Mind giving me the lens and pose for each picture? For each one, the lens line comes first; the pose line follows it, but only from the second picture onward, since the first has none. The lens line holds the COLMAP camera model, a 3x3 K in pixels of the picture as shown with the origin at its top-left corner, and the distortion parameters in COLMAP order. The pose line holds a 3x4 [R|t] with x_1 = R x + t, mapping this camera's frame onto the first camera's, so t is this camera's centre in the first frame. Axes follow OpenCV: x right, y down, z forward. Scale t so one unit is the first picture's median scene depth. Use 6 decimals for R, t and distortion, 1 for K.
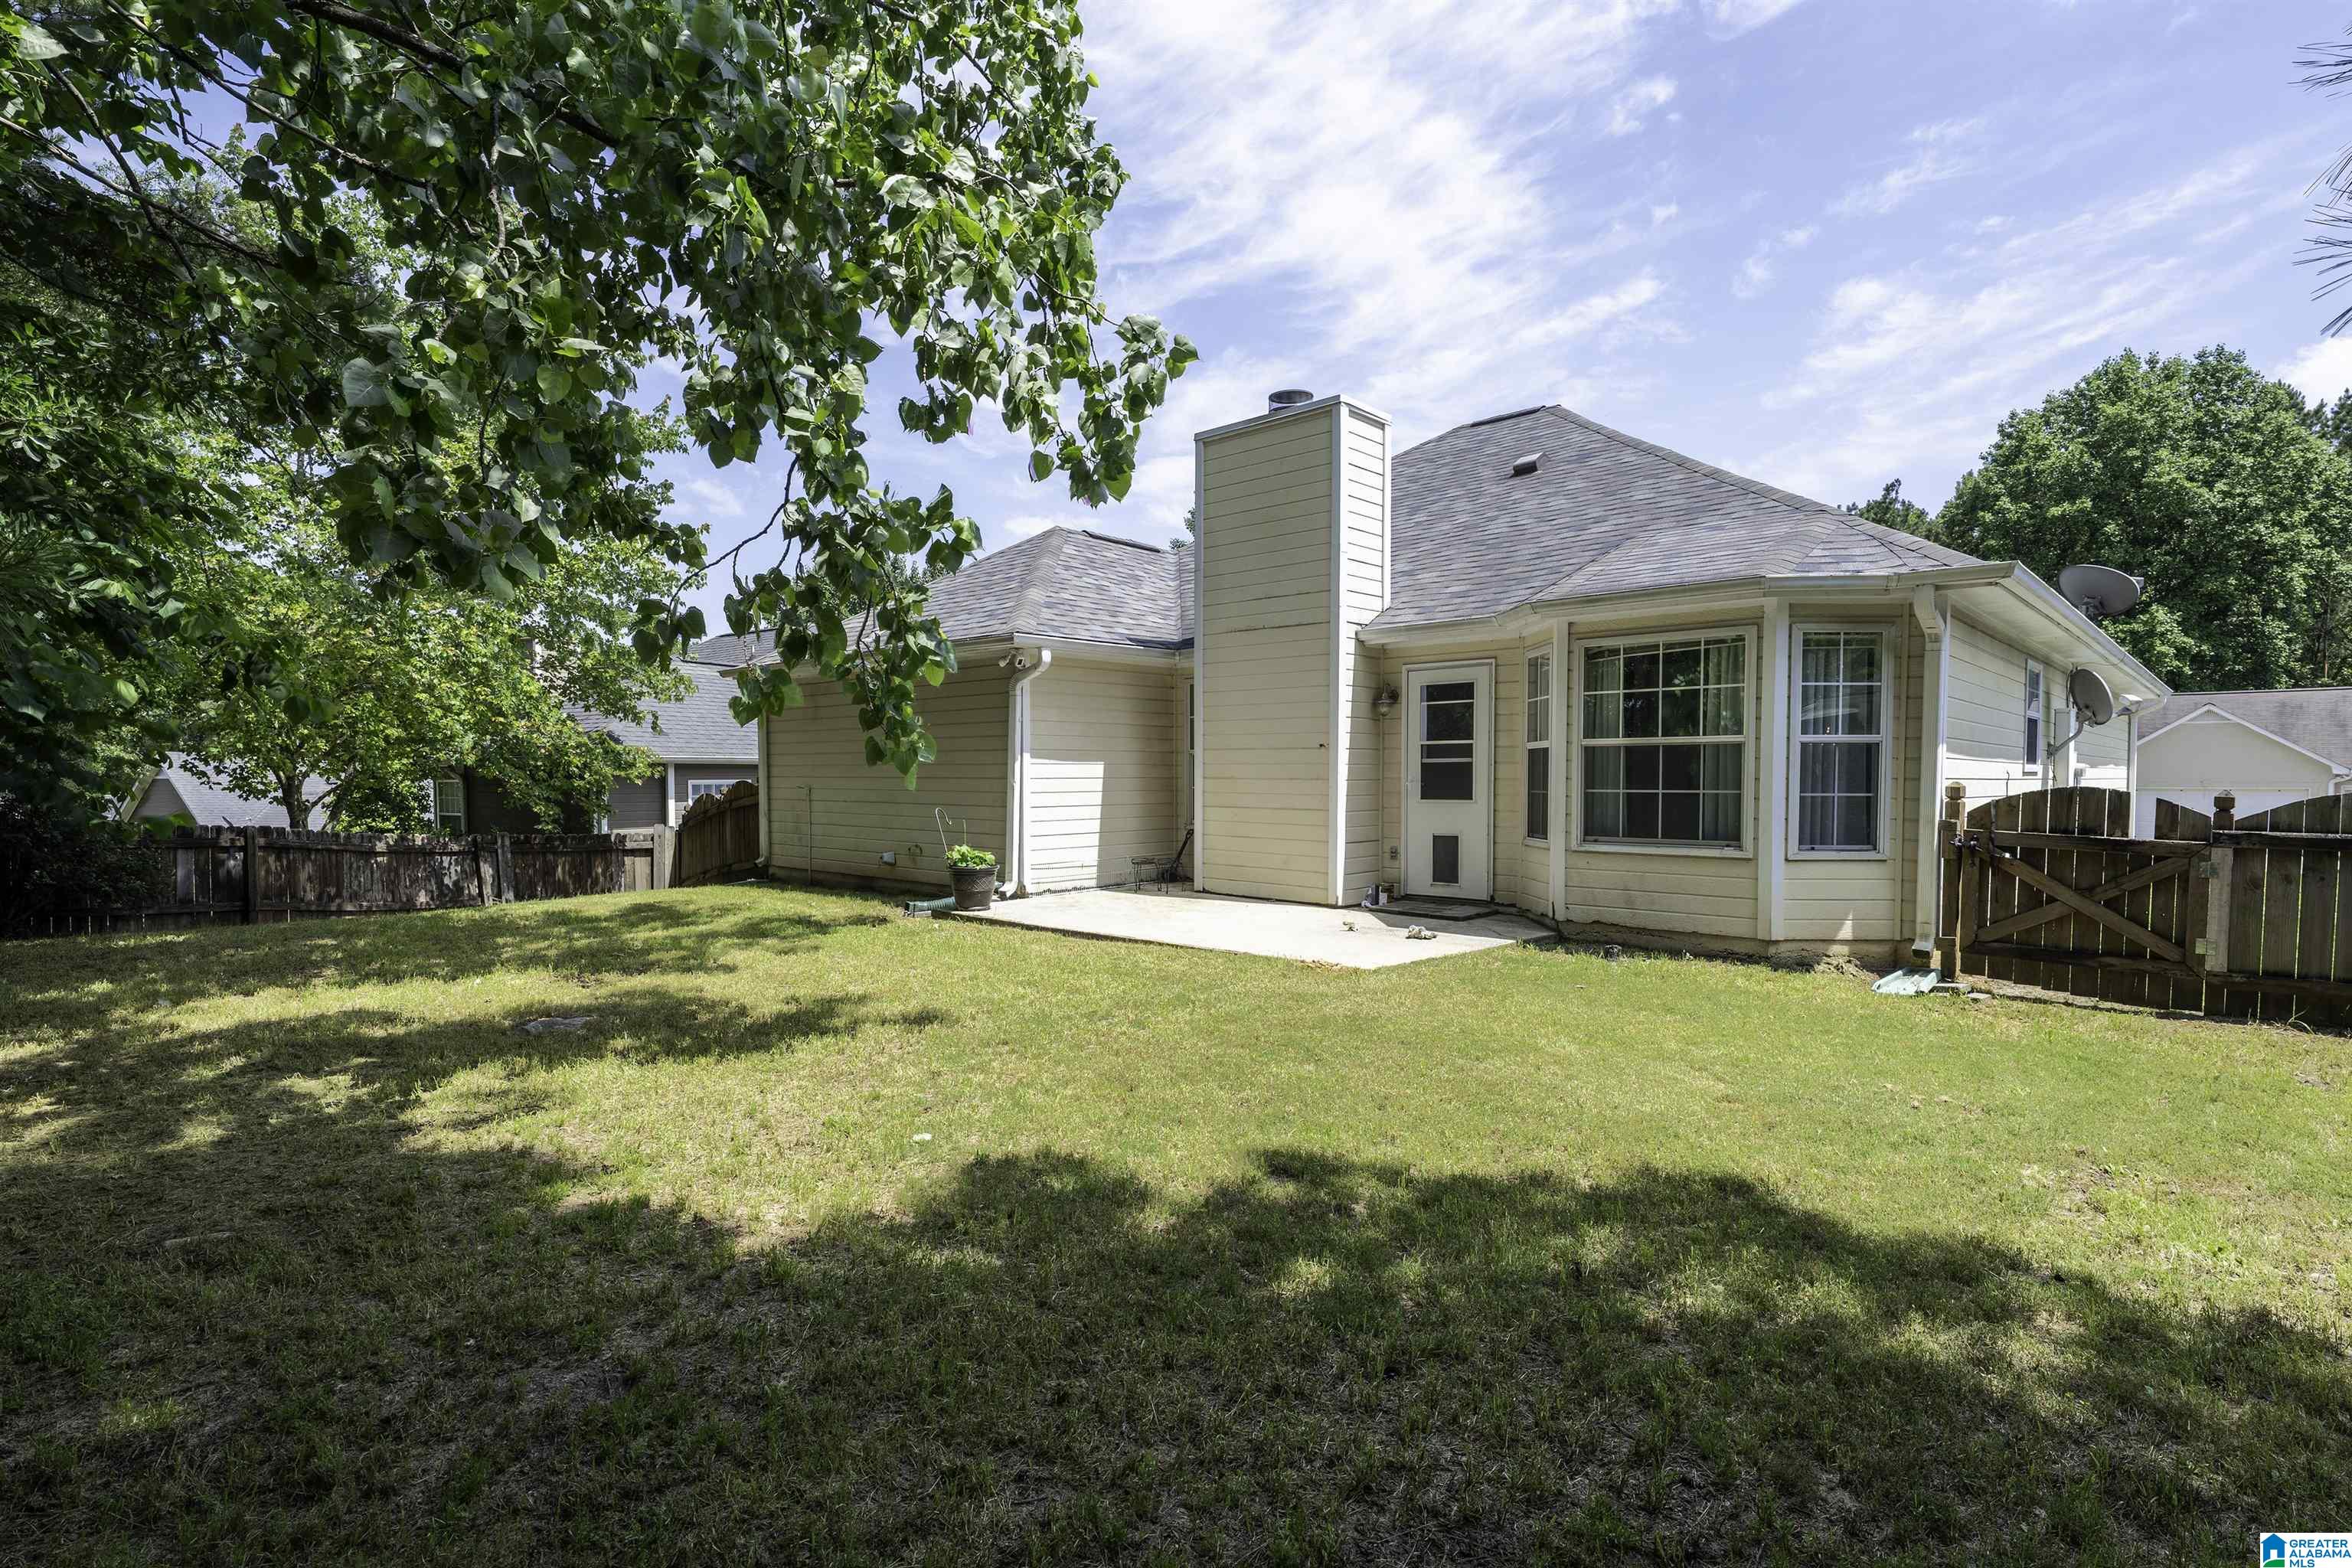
lens RADIAL K [[1131.8, 0, 1174.9], [0, 1131.8, 784.8], [0, 0, 1]] dist [-0.000933, 0.000028]
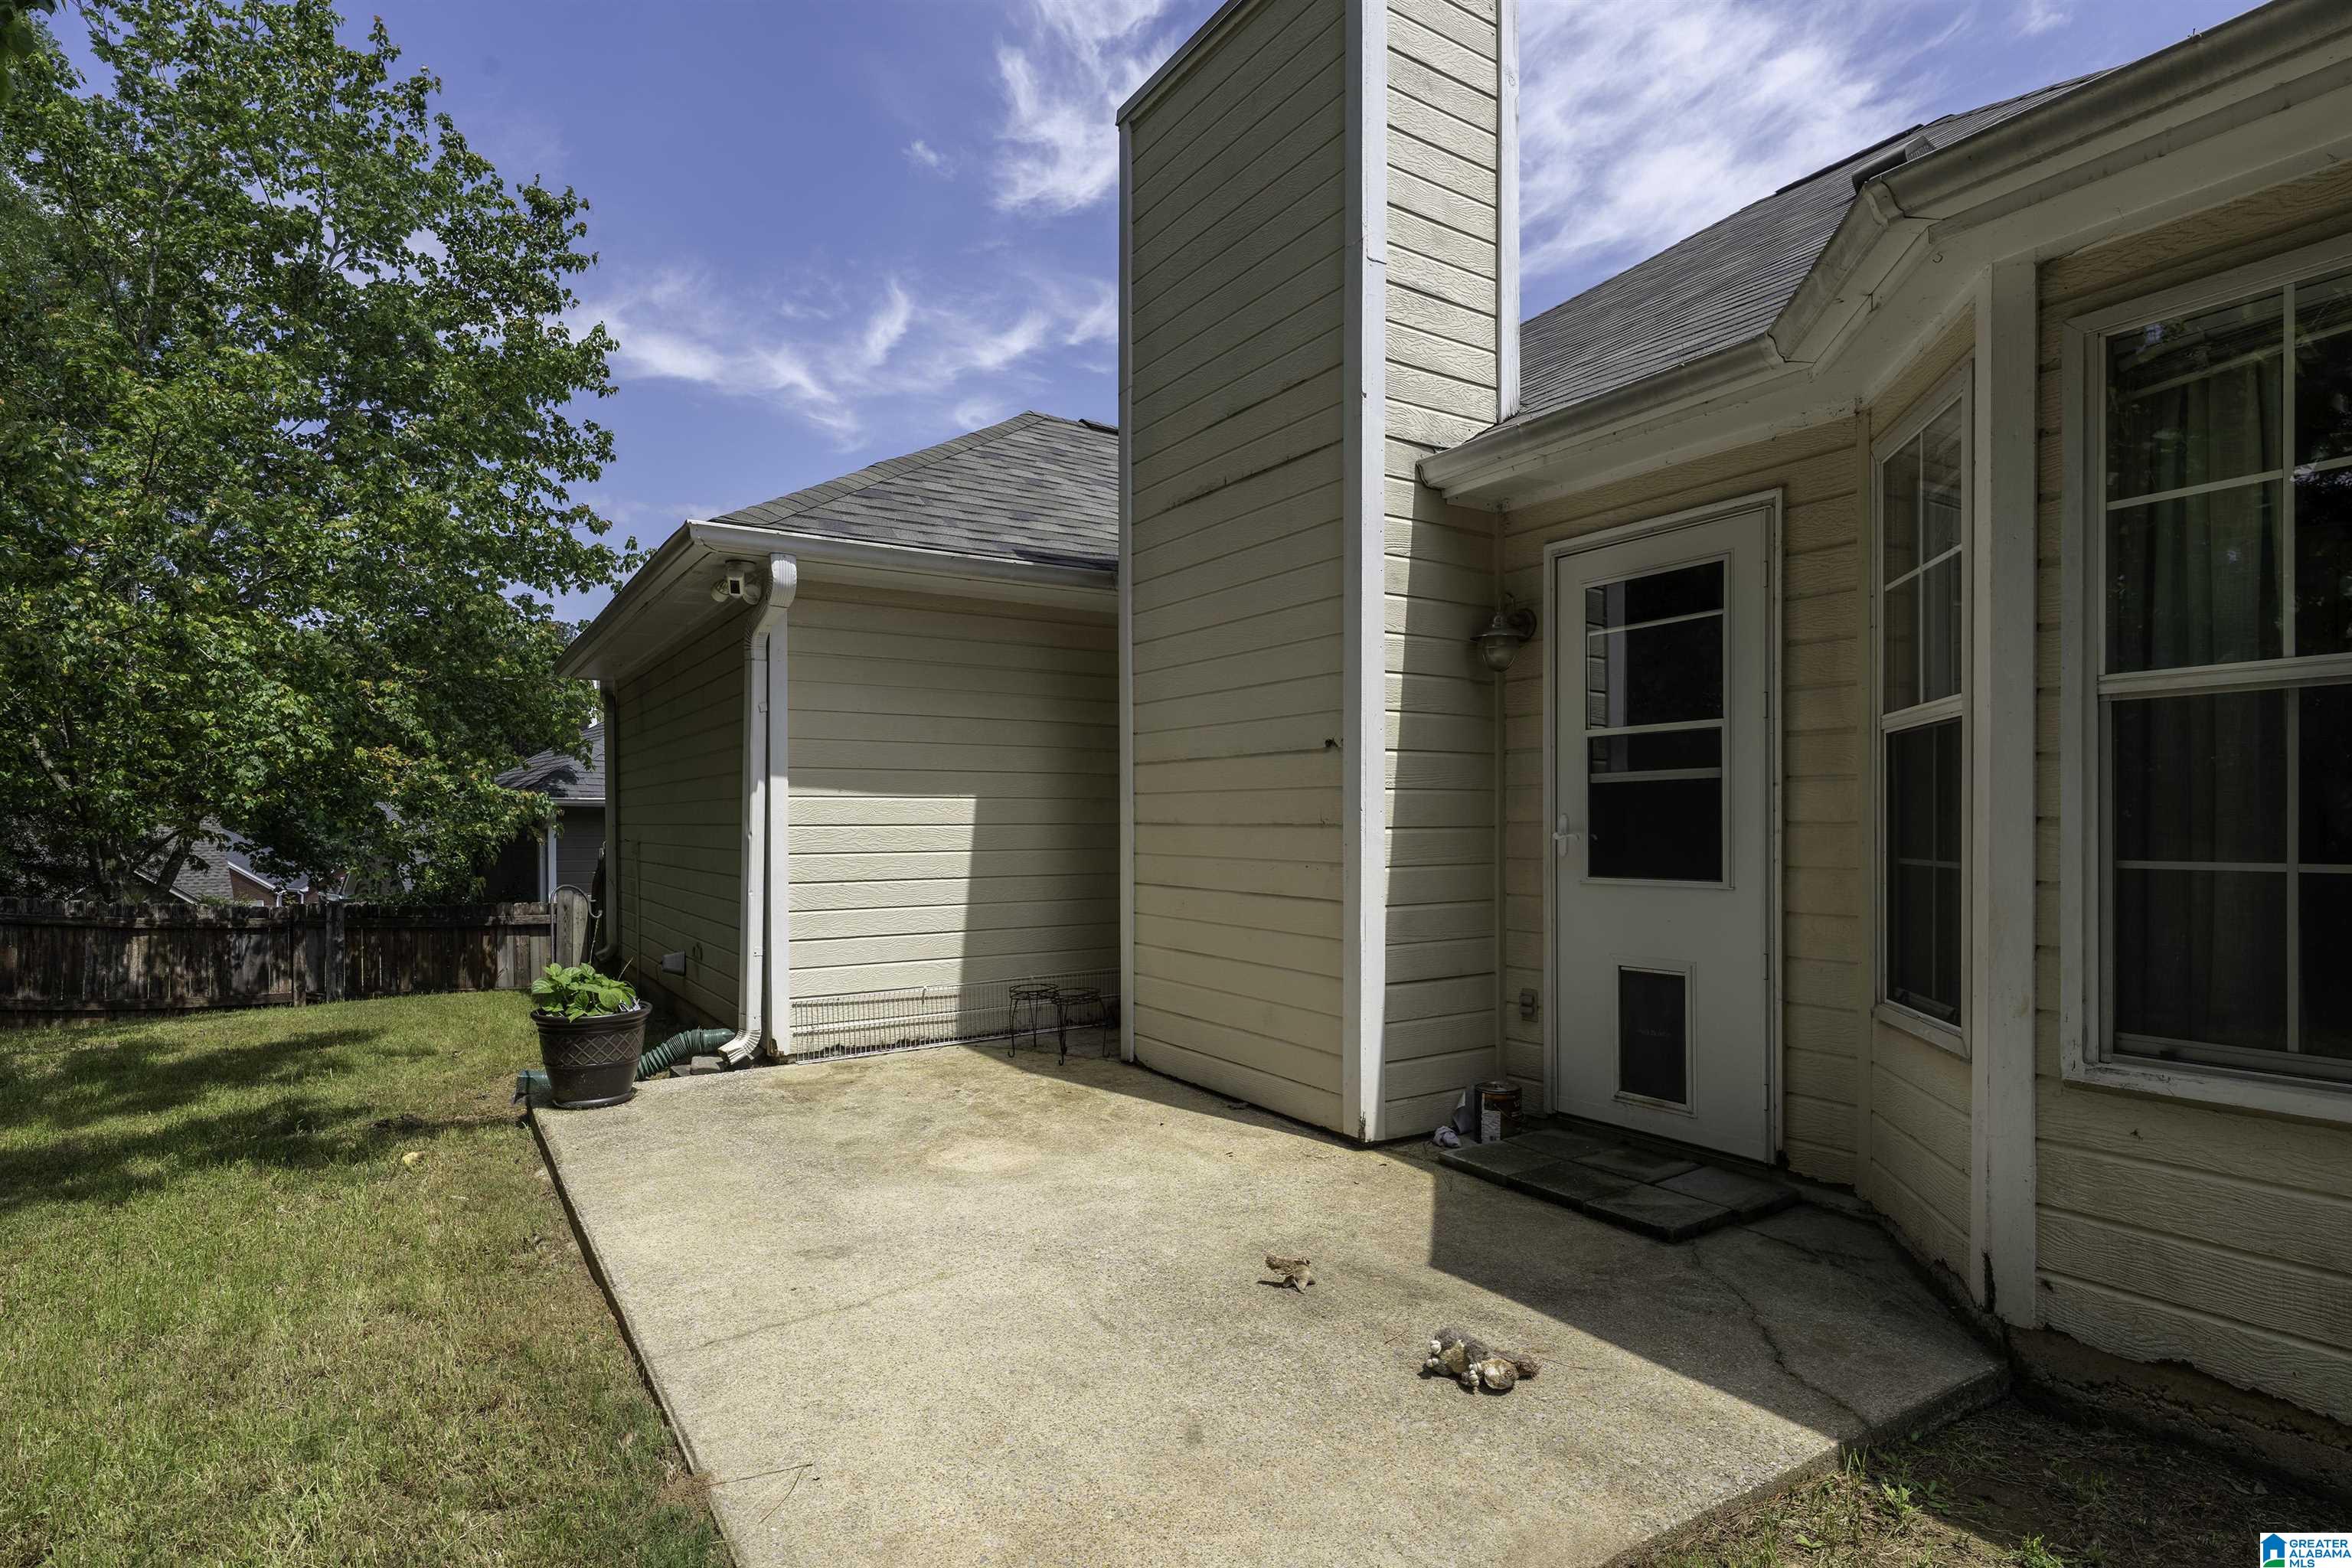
lens RADIAL K [[1199.8, 0, 1179.6], [0, 1199.8, 807.9], [0, 0, 1]] dist [0.014267, -0.000926]
pose [[0.969345, -0.006282, -0.245625, 0.182477], [0.001507, 0.999806, -0.019624, -0.002835], [0.245701, 0.018653, 0.969166, 0.560261]]
